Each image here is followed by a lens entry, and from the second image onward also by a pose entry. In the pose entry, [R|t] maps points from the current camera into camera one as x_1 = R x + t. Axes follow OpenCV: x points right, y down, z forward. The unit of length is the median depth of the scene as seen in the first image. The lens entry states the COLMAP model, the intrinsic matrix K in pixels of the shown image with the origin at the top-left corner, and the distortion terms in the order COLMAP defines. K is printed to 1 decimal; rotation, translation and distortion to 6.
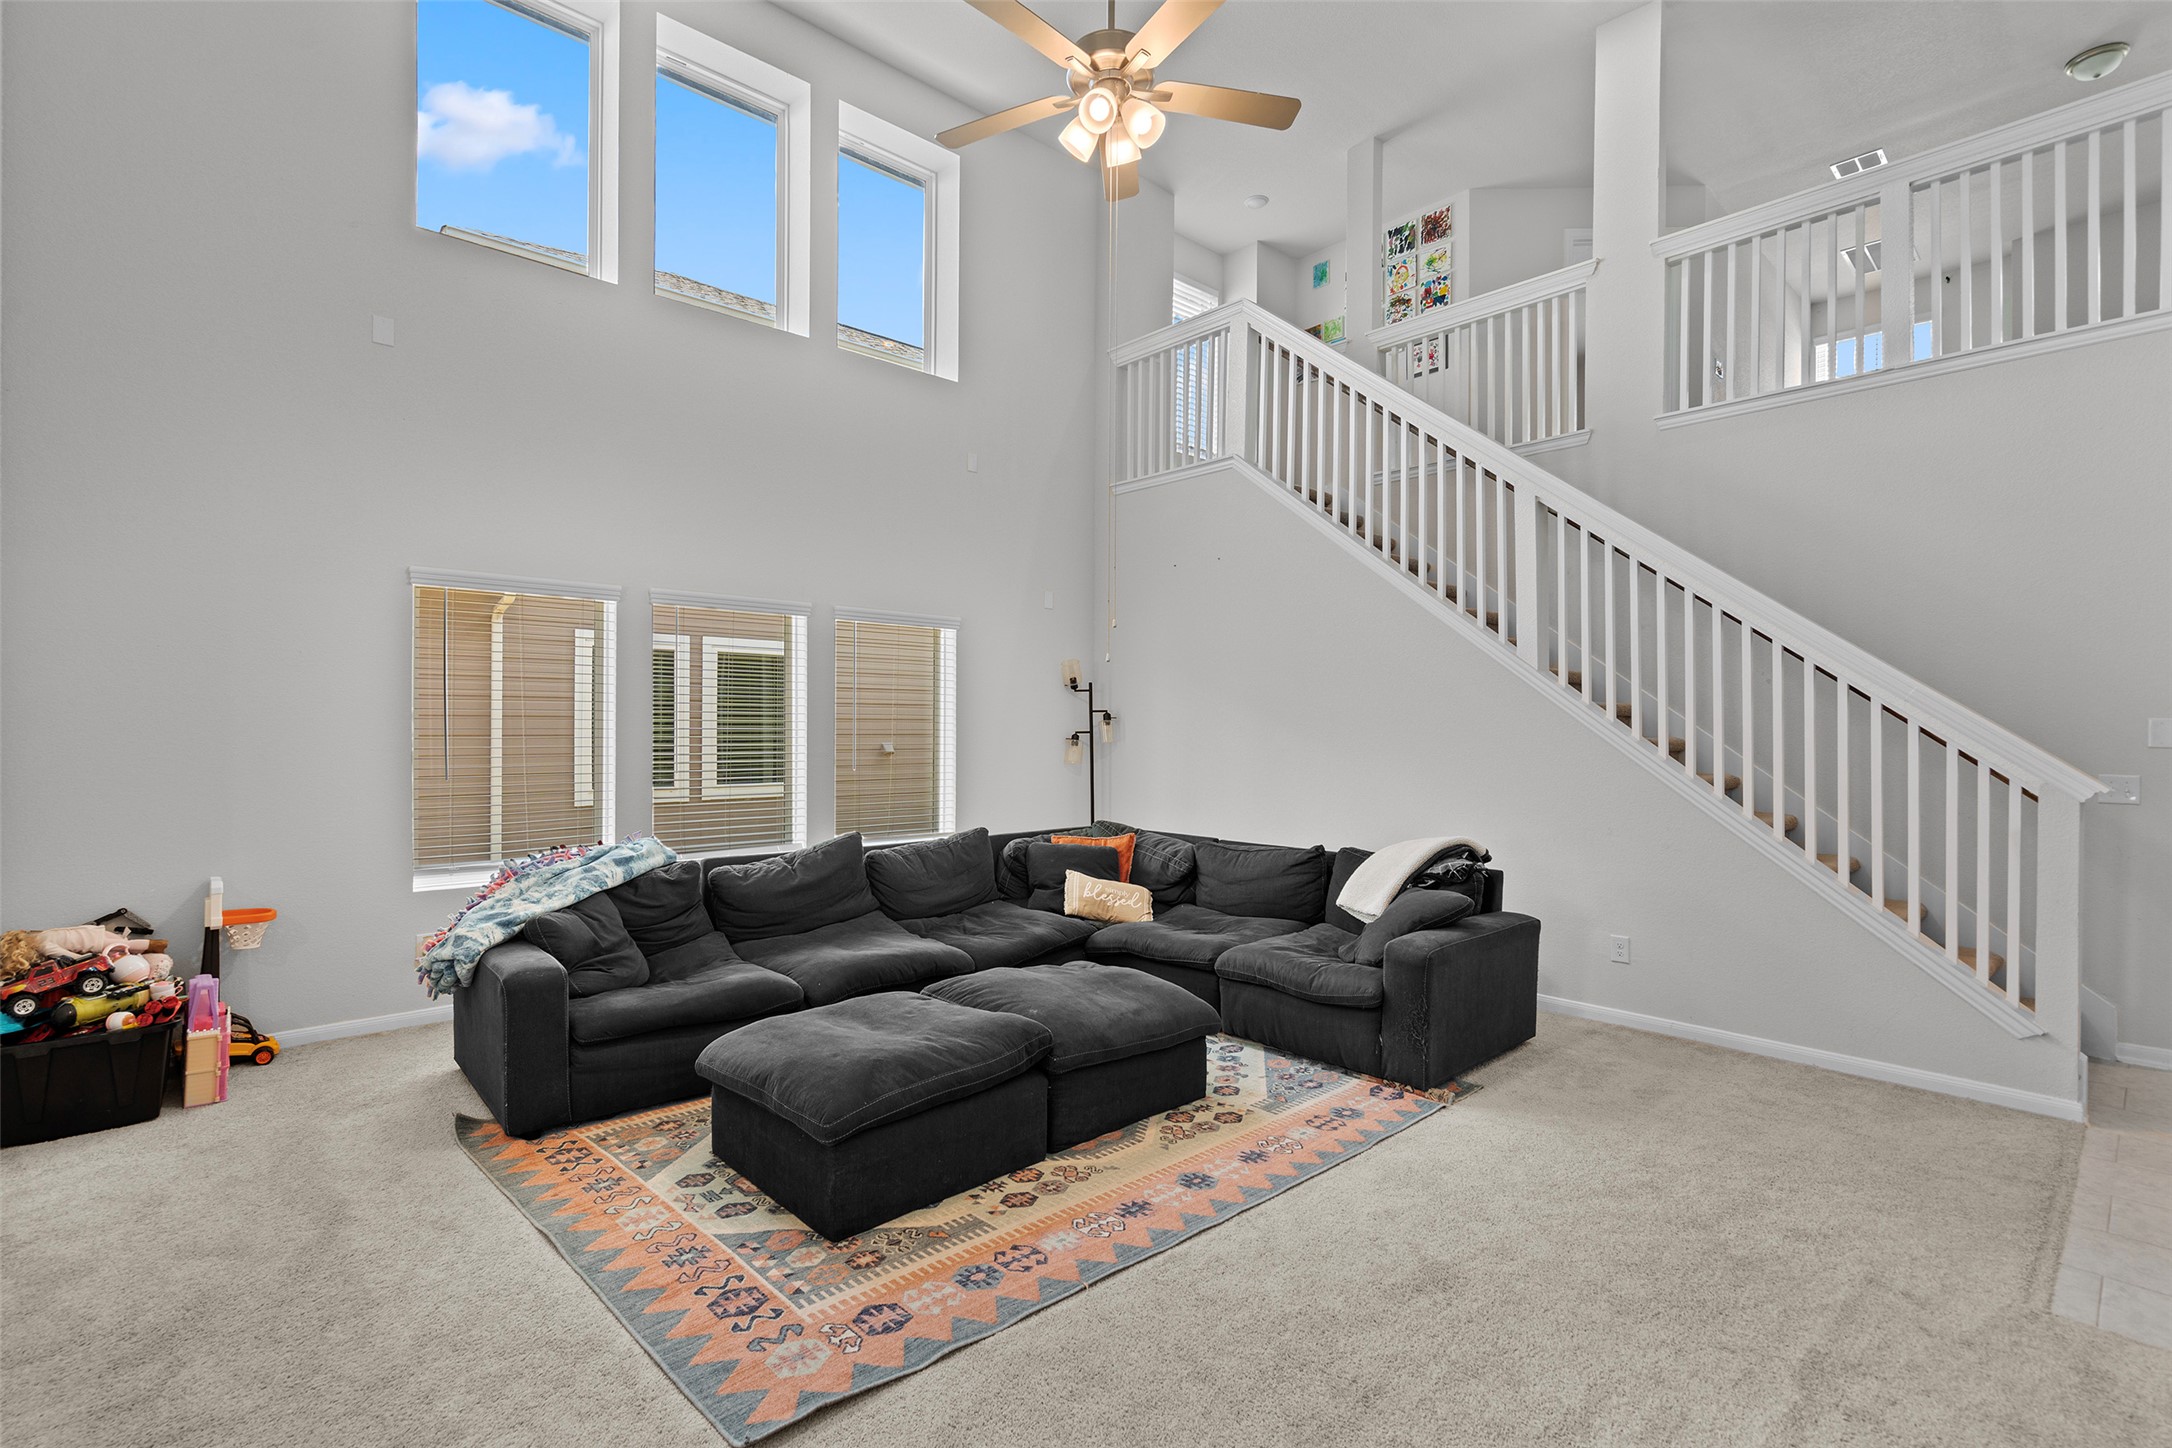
lens RADIAL K [[992.8, 0, 1089.3], [0, 992.8, 723.1], [0, 0, 1]] dist [-0.002185, 0.000861]
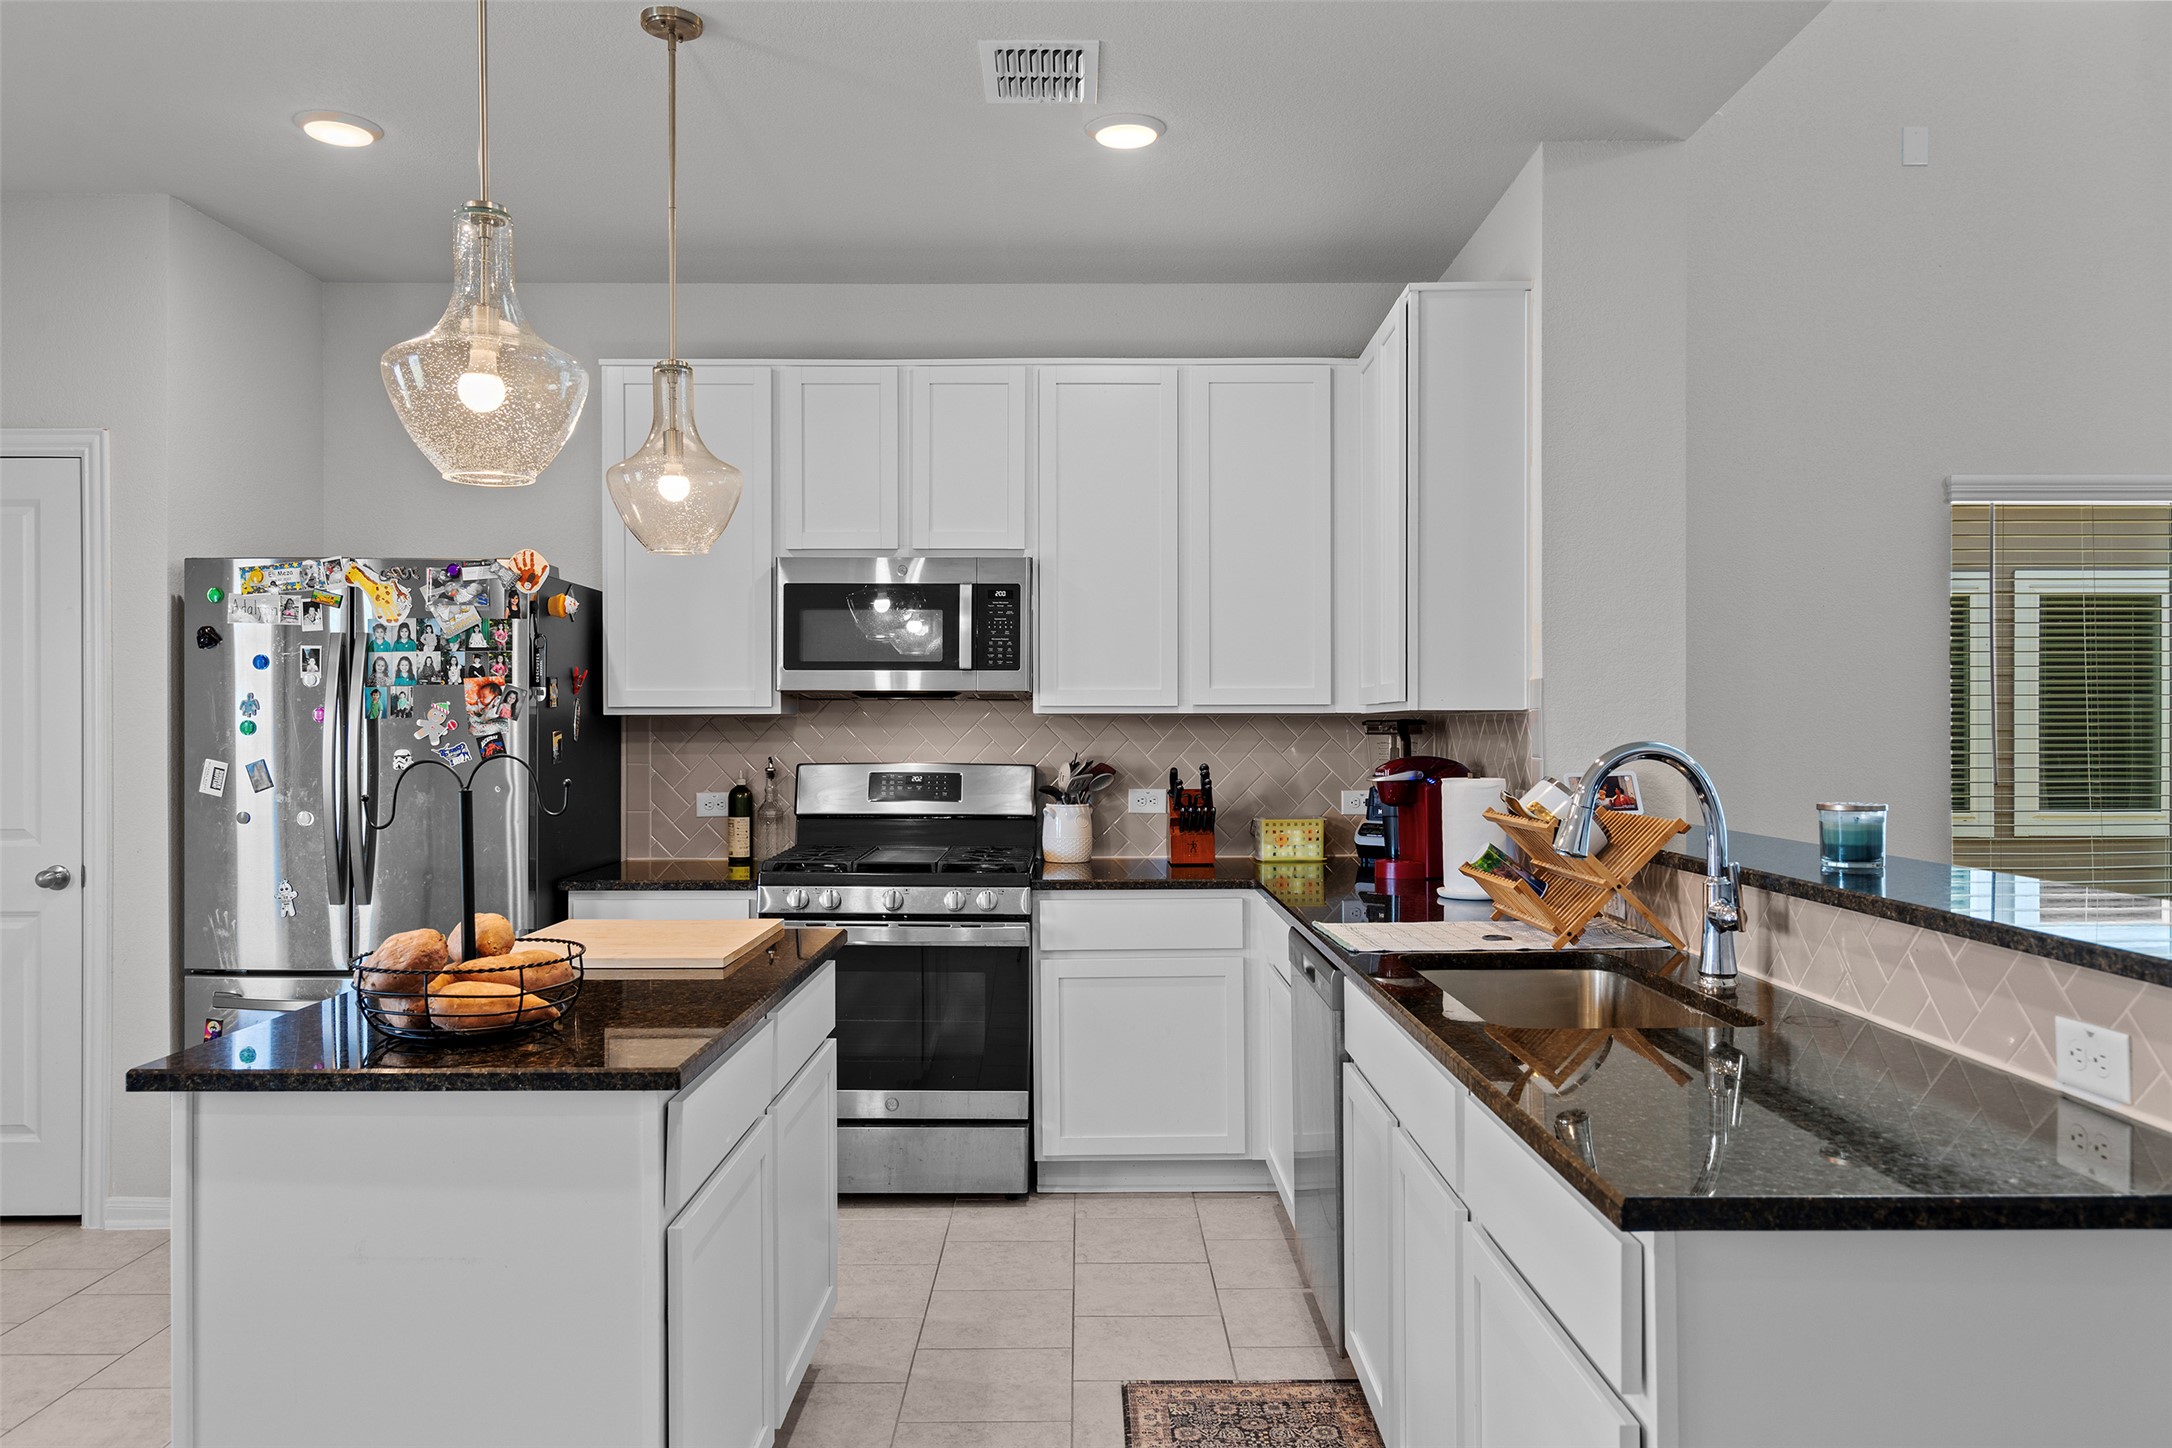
lens RADIAL K [[1508.7, 0, 1082.1], [0, 1508.7, 729.5], [0, 0, 1]] dist [0.005862, 0.007503]
pose [[0.741254, -0.004618, -0.671209, -0.443940], [0.007891, 0.999967, 0.001834, 0.013566], [0.671178, -0.006656, 0.741266, -0.207498]]
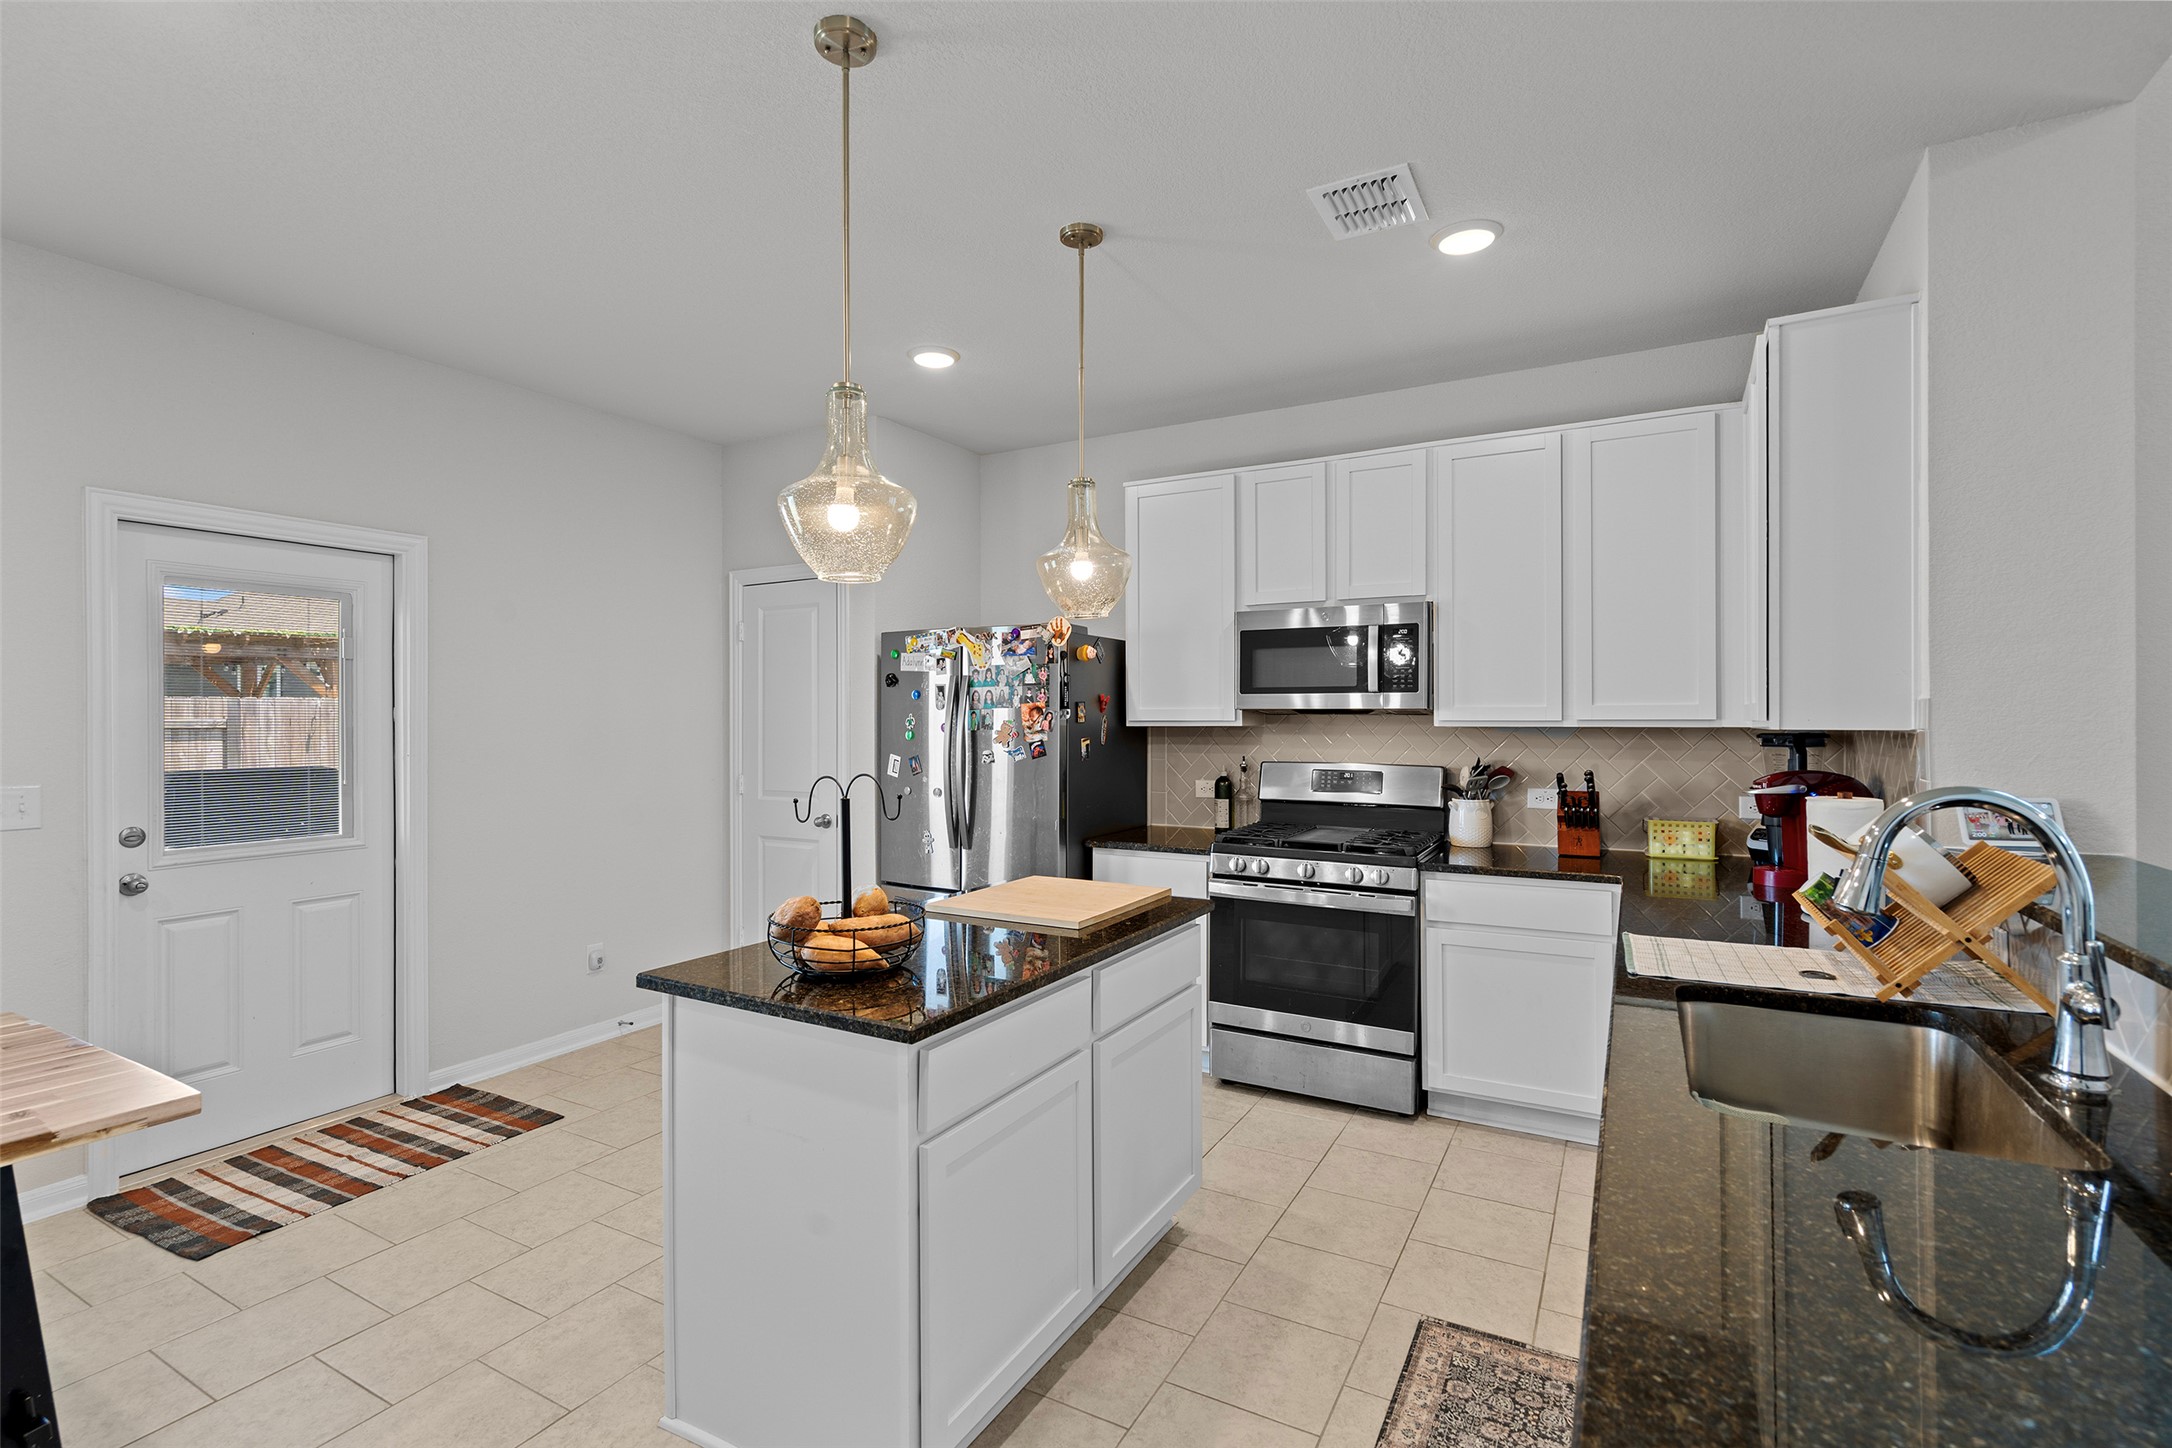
lens RADIAL K [[992.8, 0, 1075.3], [0, 992.8, 717.1], [0, 0, 1]] dist [-0.002185, 0.000861]
pose [[0.311656, -0.006115, -0.950175, -0.452519], [0.007193, 0.999966, -0.004076, -0.002033], [0.950168, -0.005564, 0.311689, -0.022598]]
